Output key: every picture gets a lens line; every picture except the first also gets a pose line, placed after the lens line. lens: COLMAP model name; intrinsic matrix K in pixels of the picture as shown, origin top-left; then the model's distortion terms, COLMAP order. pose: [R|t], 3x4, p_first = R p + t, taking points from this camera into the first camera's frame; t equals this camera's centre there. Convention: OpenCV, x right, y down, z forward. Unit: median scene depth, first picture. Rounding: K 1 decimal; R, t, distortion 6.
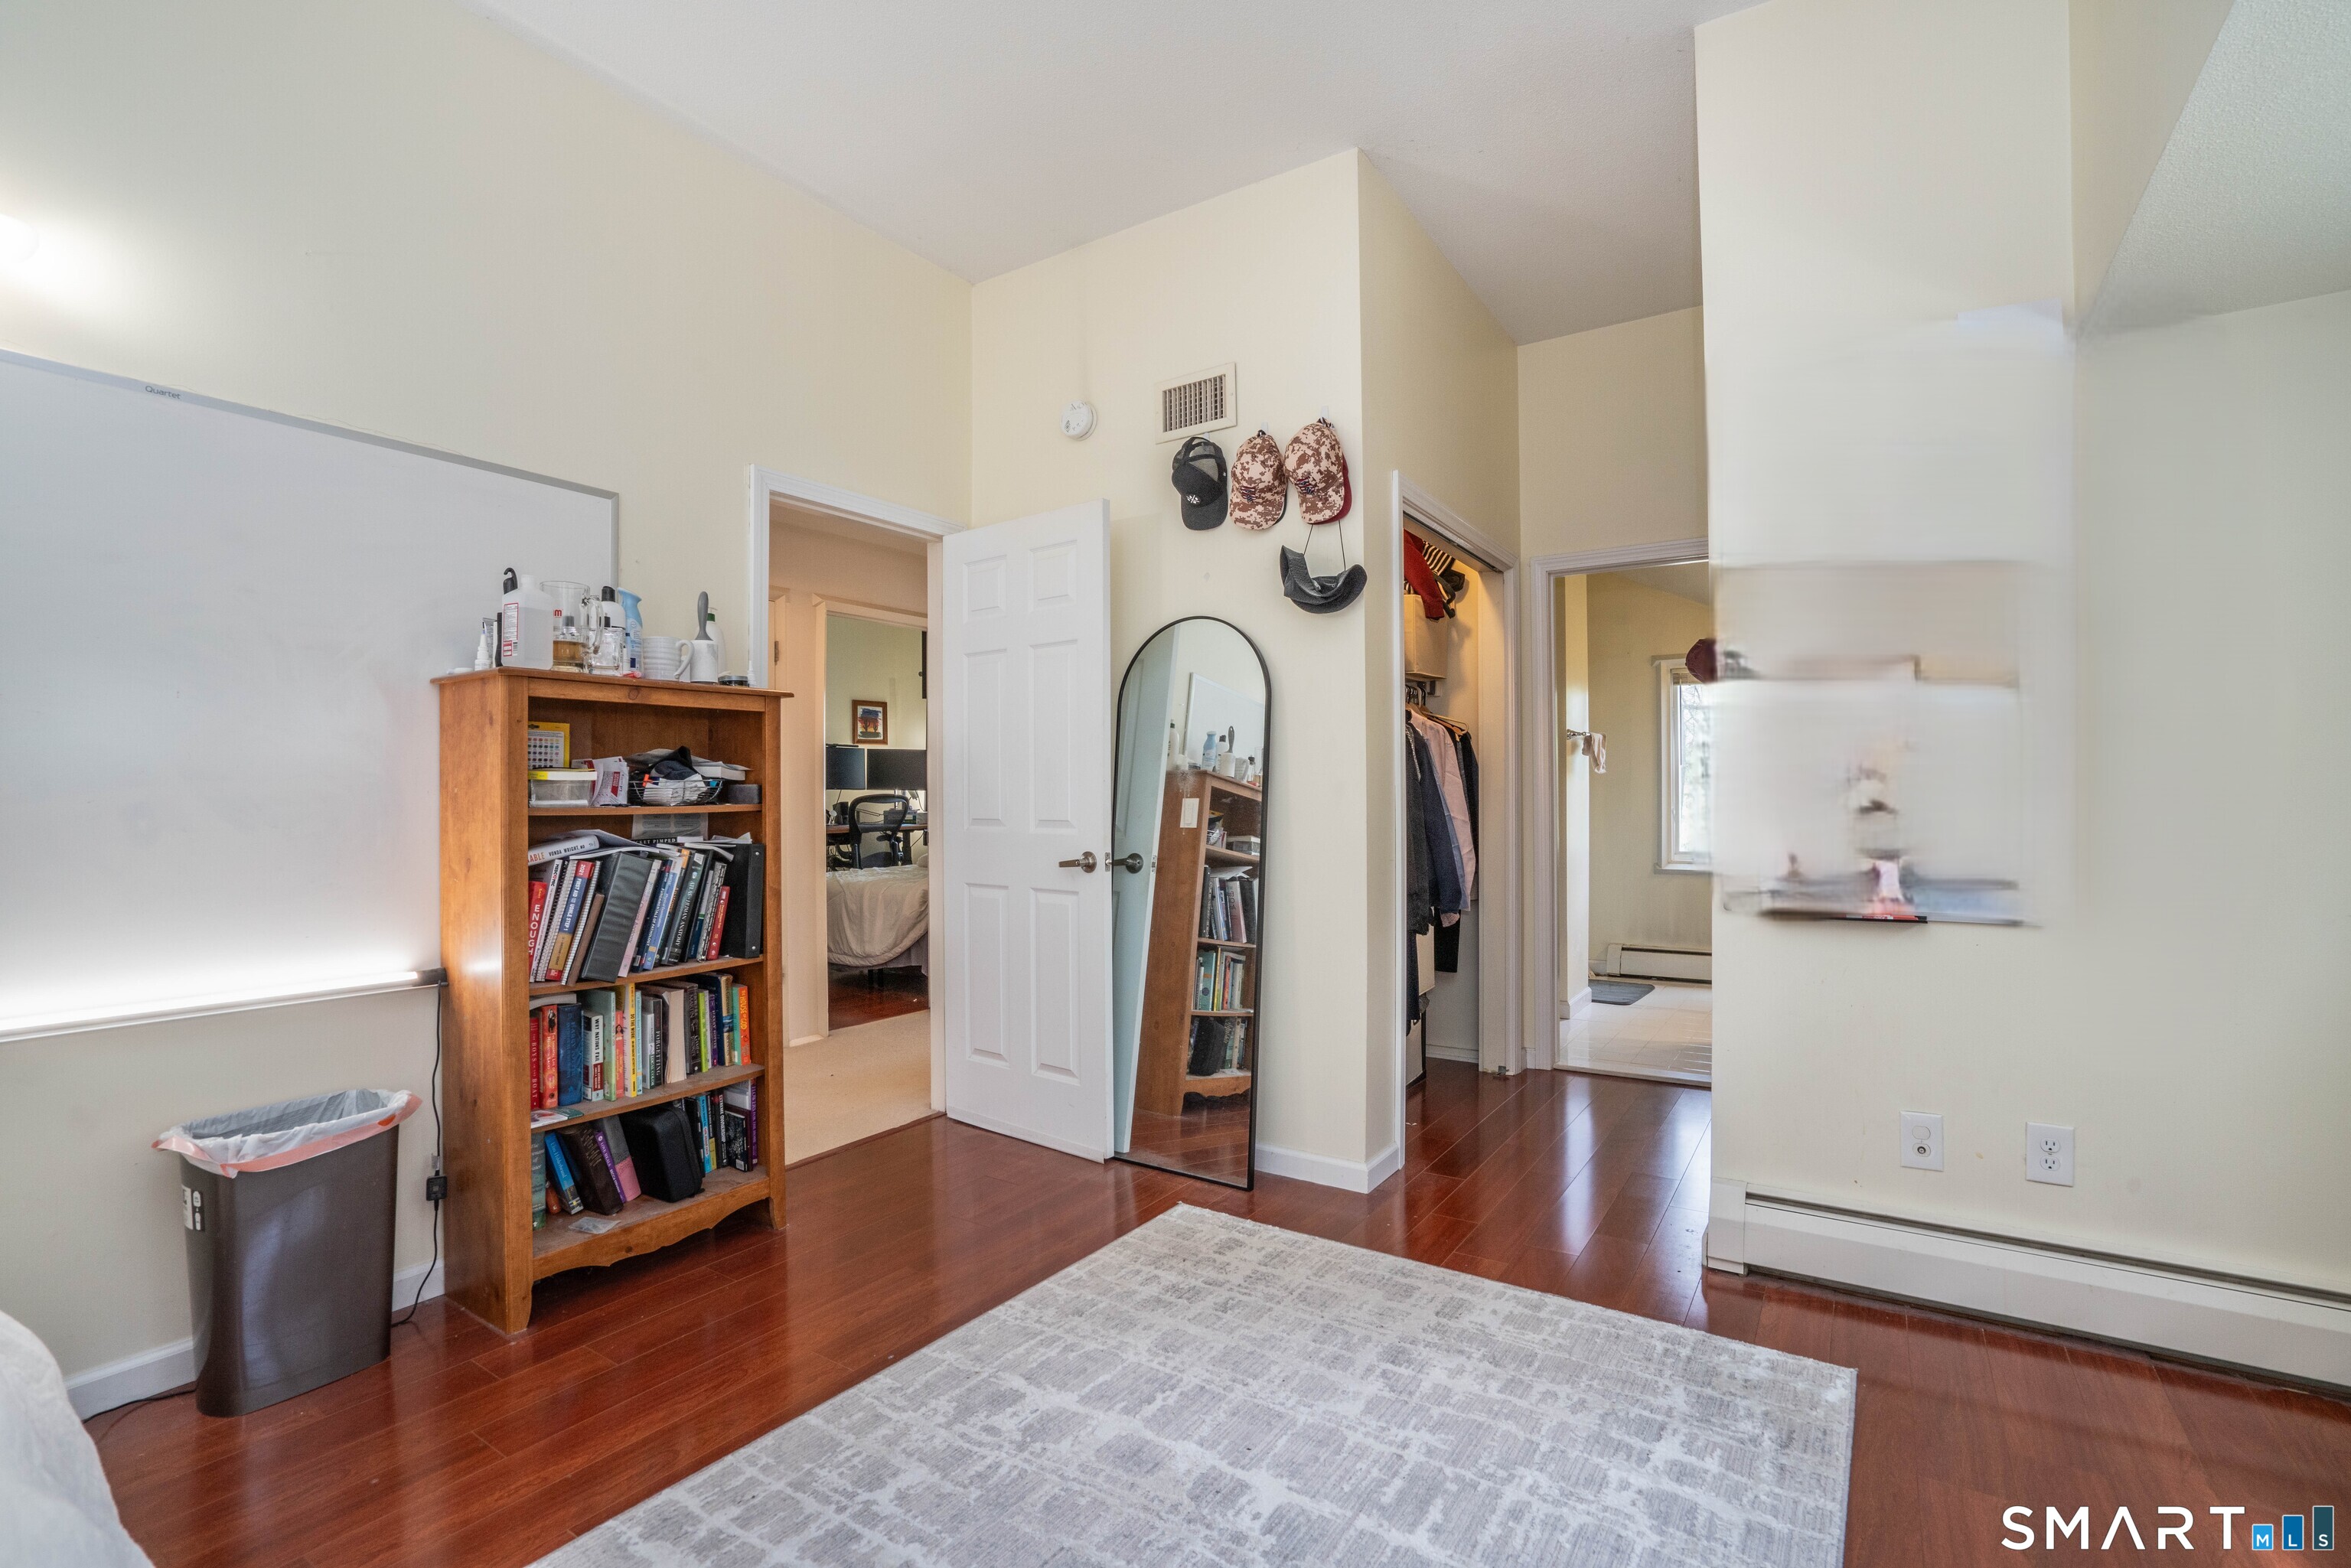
lens RADIAL K [[1096.0, 0, 1180.2], [0, 1096.0, 788.1], [0, 0, 1]] dist [-0.005936, -0.000597]
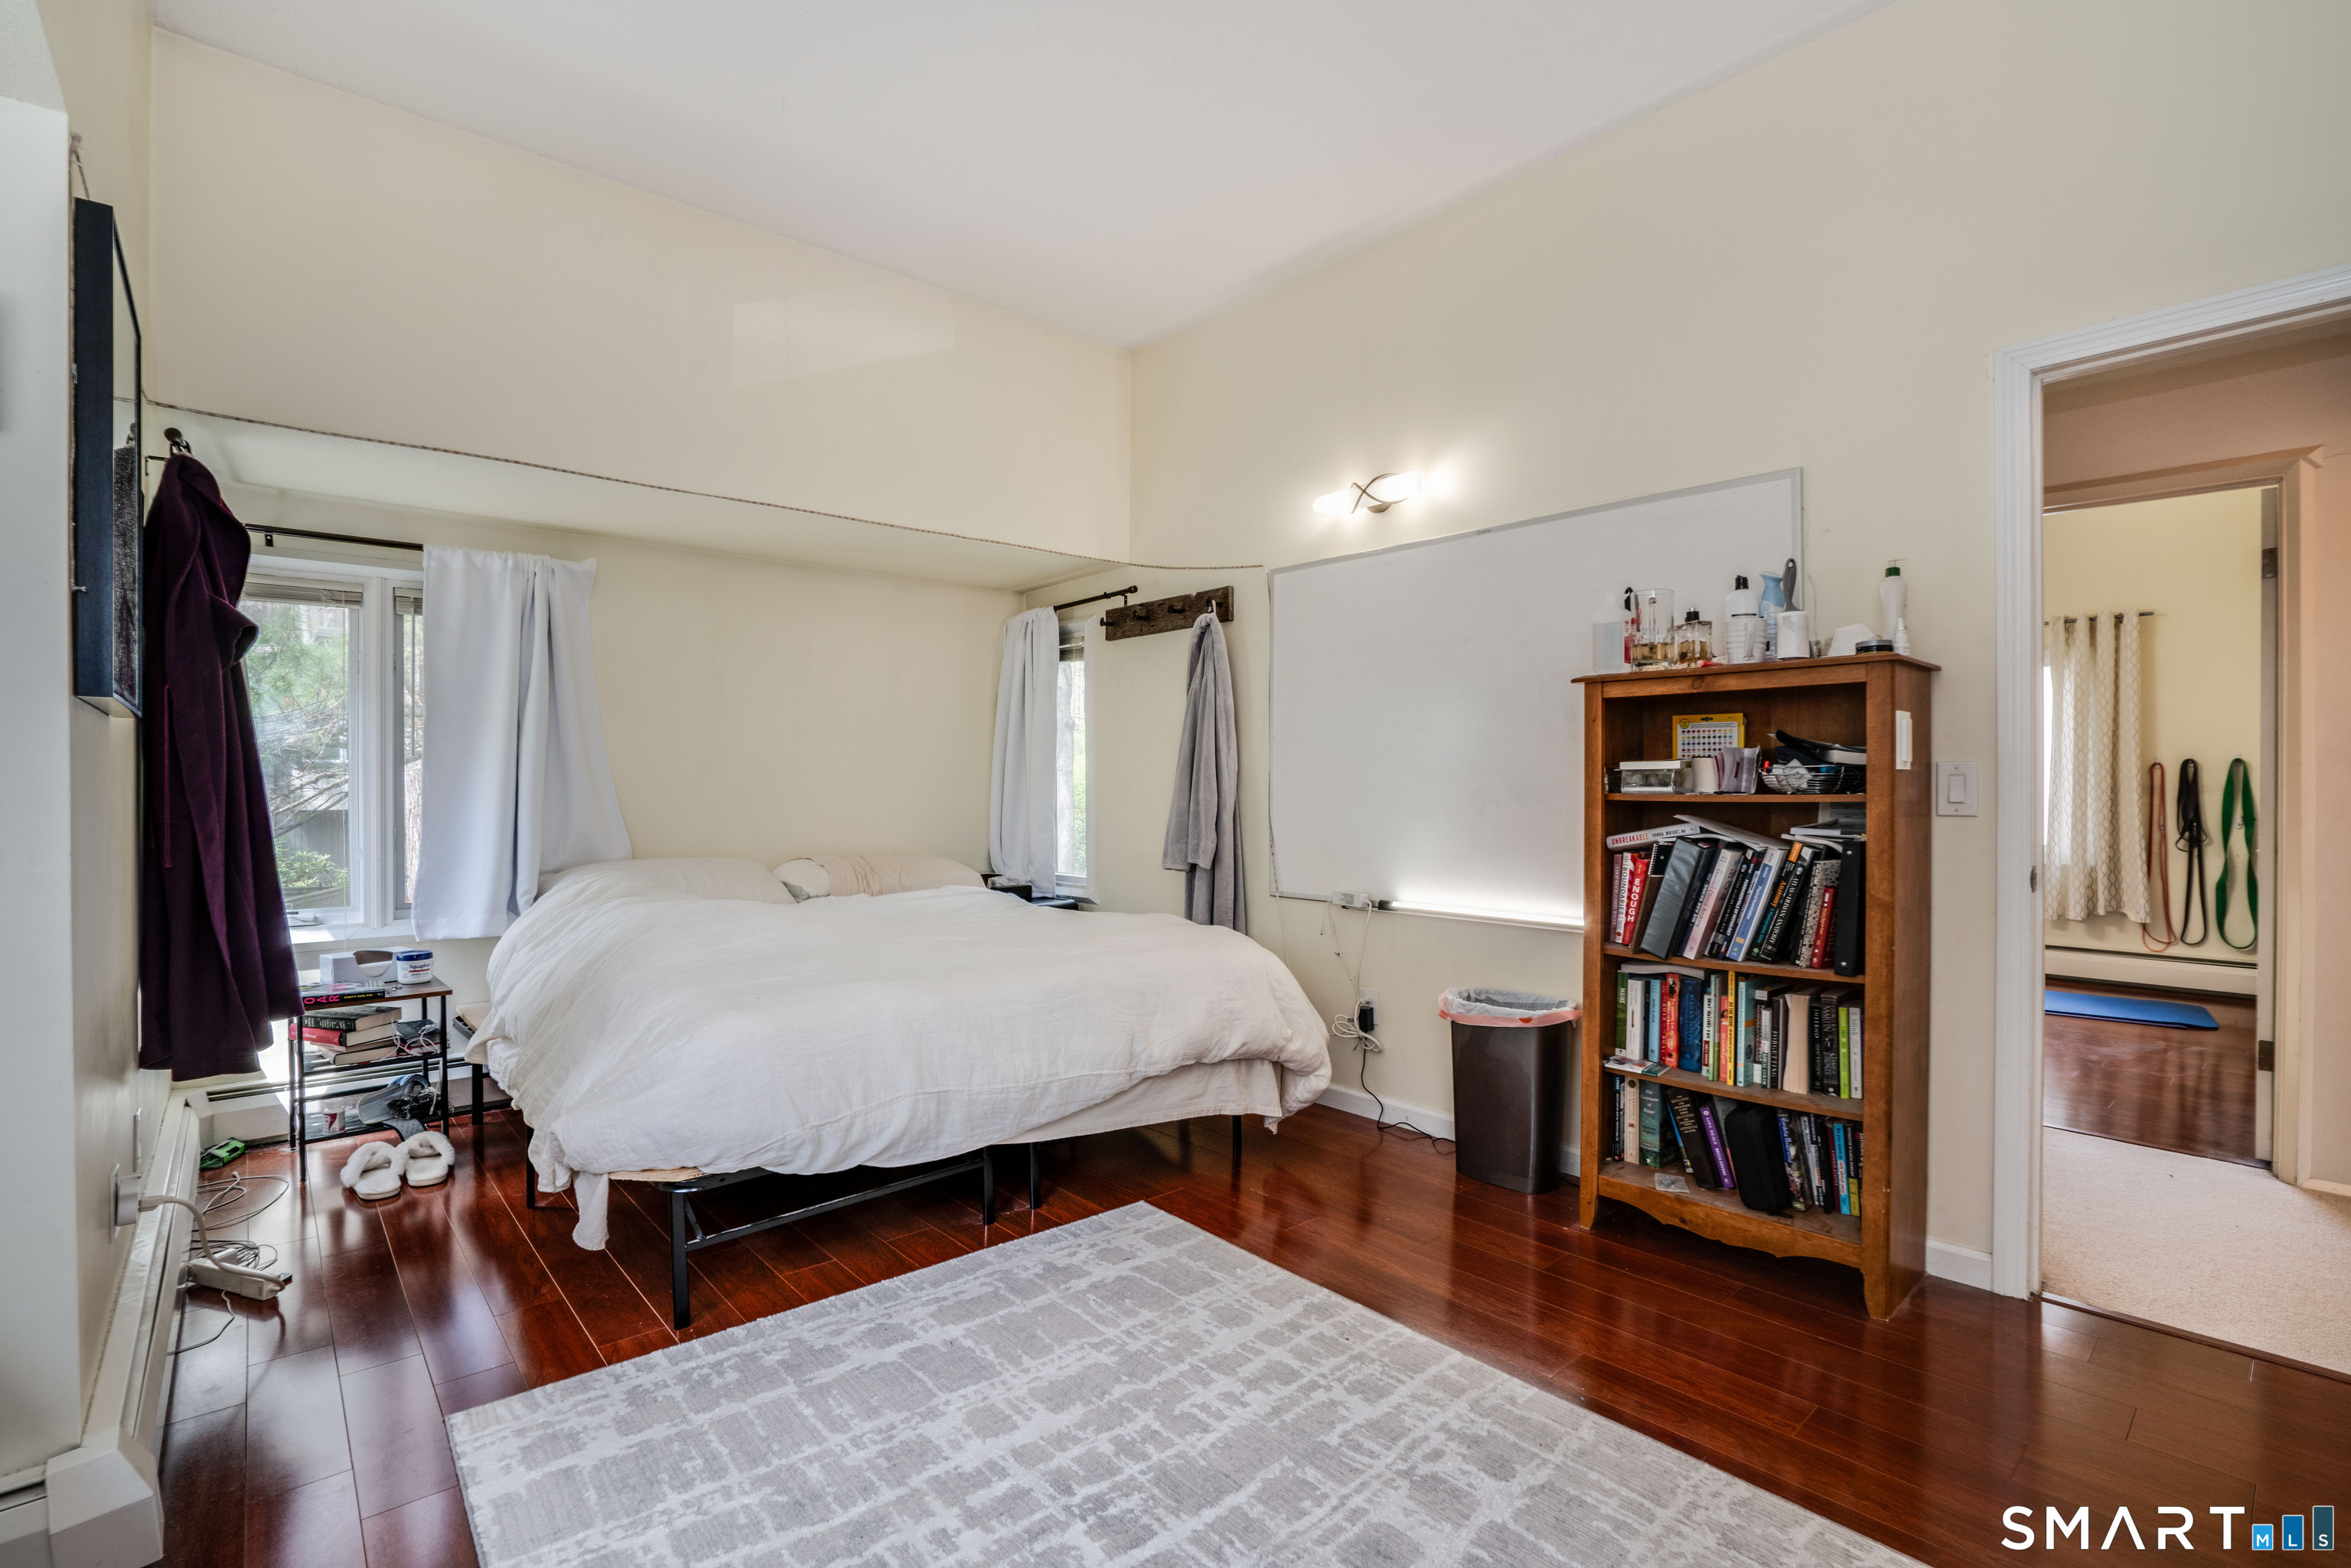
lens RADIAL K [[1102.5, 0, 1178.3], [0, 1102.5, 787.3], [0, 0, 1]] dist [-0.002227, -0.000028]
pose [[-0.257350, 0.004224, -0.966309, 0.601433], [0.002695, 0.999990, 0.003653, 0.005624], [0.966315, -0.001664, -0.257358, 0.776452]]
